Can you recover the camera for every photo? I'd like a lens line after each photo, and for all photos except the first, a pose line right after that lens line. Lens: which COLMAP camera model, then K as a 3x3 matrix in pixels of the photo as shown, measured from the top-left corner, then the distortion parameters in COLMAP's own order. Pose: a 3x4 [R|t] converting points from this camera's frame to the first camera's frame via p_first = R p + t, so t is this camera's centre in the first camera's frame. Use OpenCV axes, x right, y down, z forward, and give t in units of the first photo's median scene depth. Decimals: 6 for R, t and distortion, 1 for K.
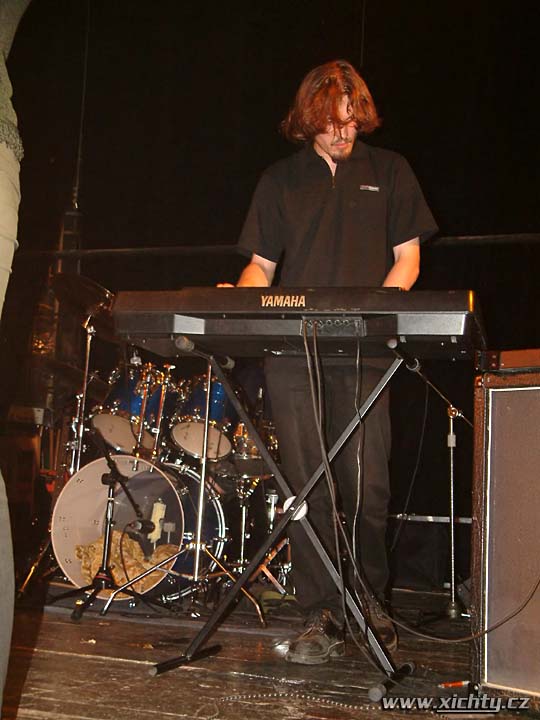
lens RADIAL K [[1097.0, 0, 270.0], [0, 1097.0, 360.0], [0, 0, 1]] dist [-0.018445, 0.043093]
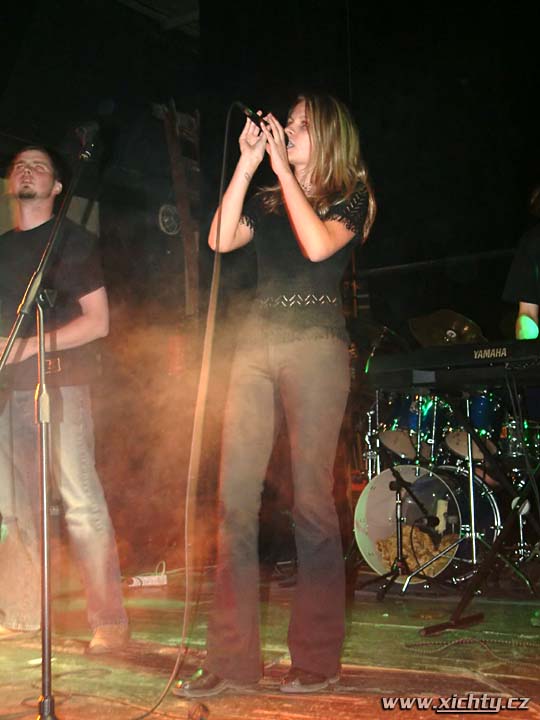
lens RADIAL K [[1396.6, 0, 270.0], [0, 1396.6, 360.0], [0, 0, 1]] dist [0.272369, 0.000157]
pose [[0.951177, -0.107949, -0.289153, 0.190696], [0.124338, 0.991478, 0.038868, -0.110399], [0.282493, -0.072923, 0.956494, -0.539330]]
